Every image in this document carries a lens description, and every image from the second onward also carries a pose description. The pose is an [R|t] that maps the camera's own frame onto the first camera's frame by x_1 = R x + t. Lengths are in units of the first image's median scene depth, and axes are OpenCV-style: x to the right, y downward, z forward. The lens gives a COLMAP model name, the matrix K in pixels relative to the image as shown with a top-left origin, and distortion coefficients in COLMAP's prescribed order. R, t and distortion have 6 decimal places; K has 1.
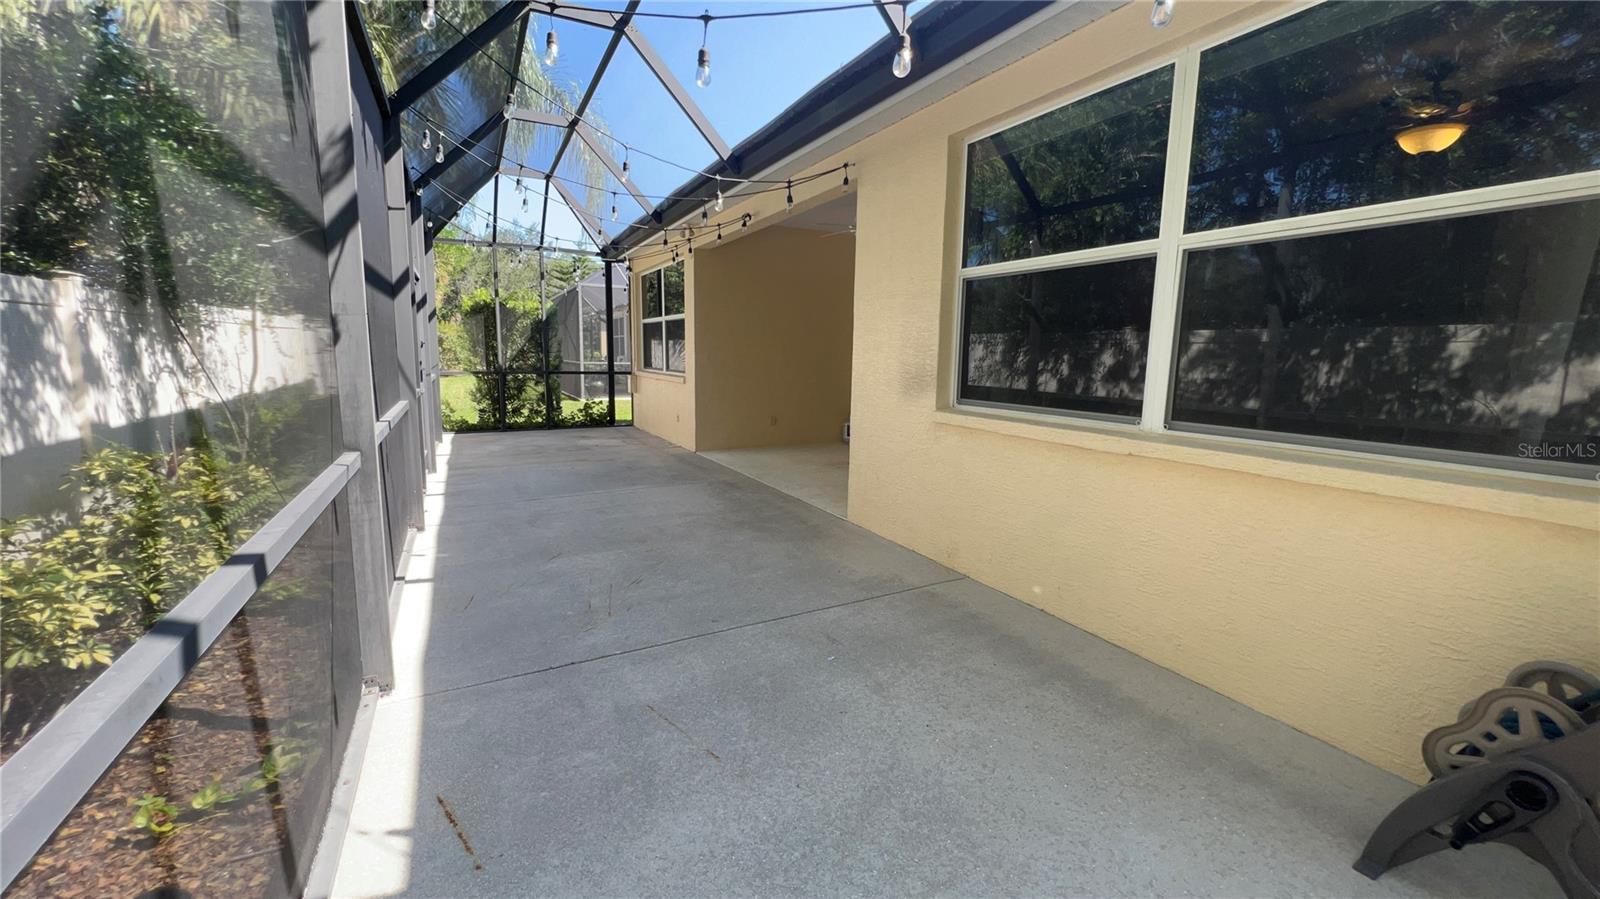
lens RADIAL K [[641.5, 0, 799.9], [0, 641.5, 449.4], [0, 0, 1]] dist [0.000891, 0.000120]
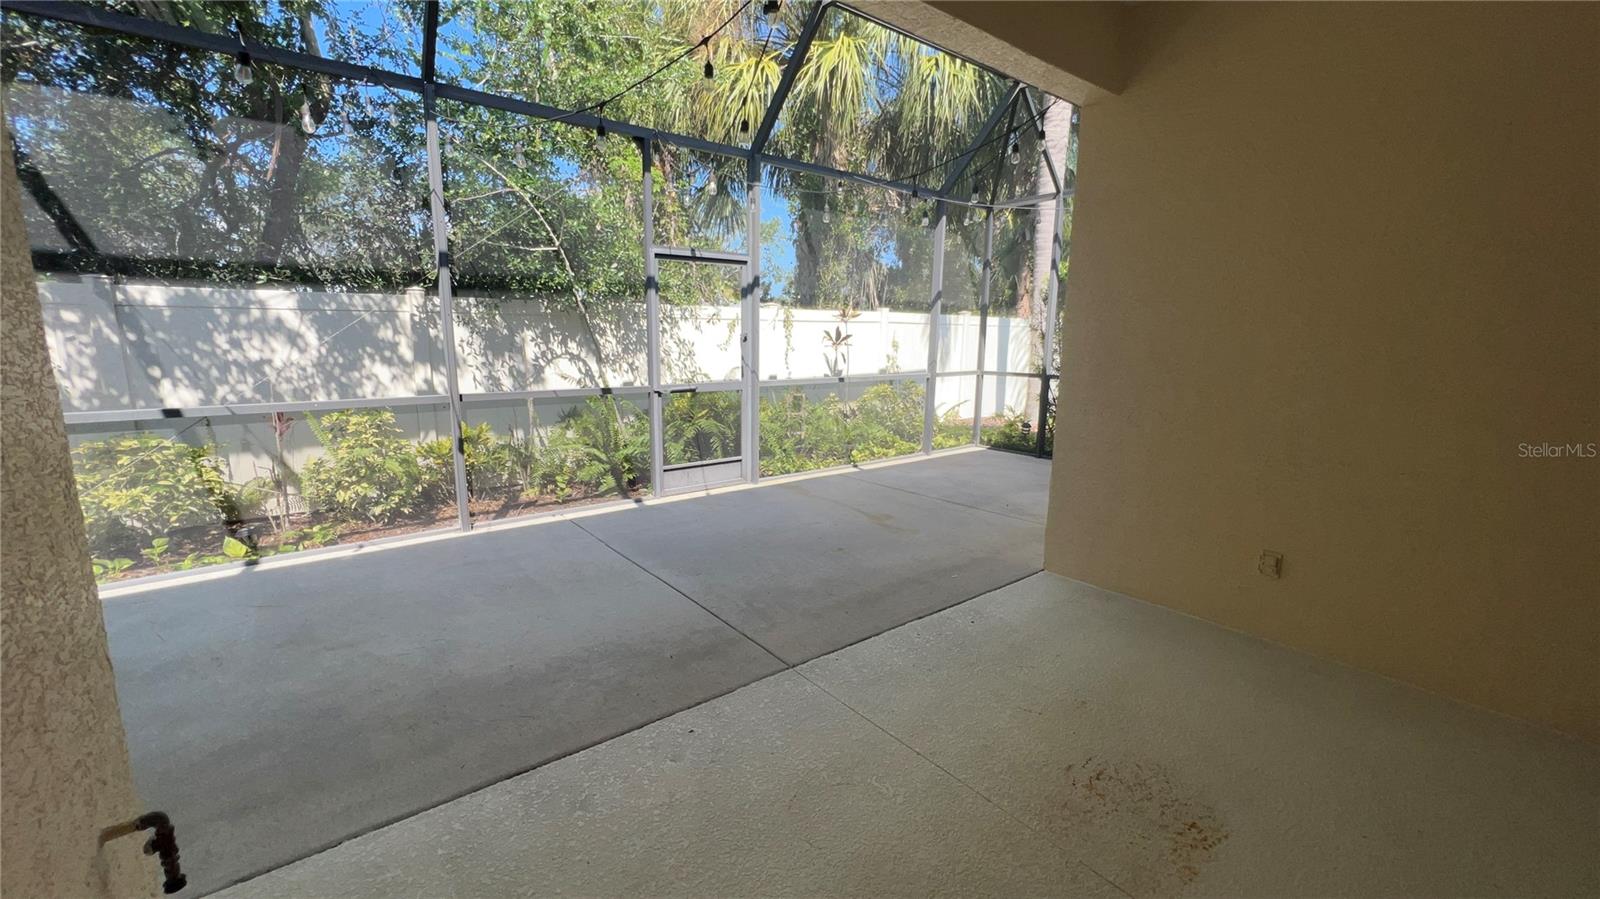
lens RADIAL K [[641.5, 0, 799.7], [0, 641.5, 444.6], [0, 0, 1]] dist [0.000891, 0.000120]
pose [[0.193942, 0.155269, -0.968647, 0.455846], [-0.157328, 0.979538, 0.125515, -0.218398], [0.968315, 0.128053, 0.214402, 1.412663]]
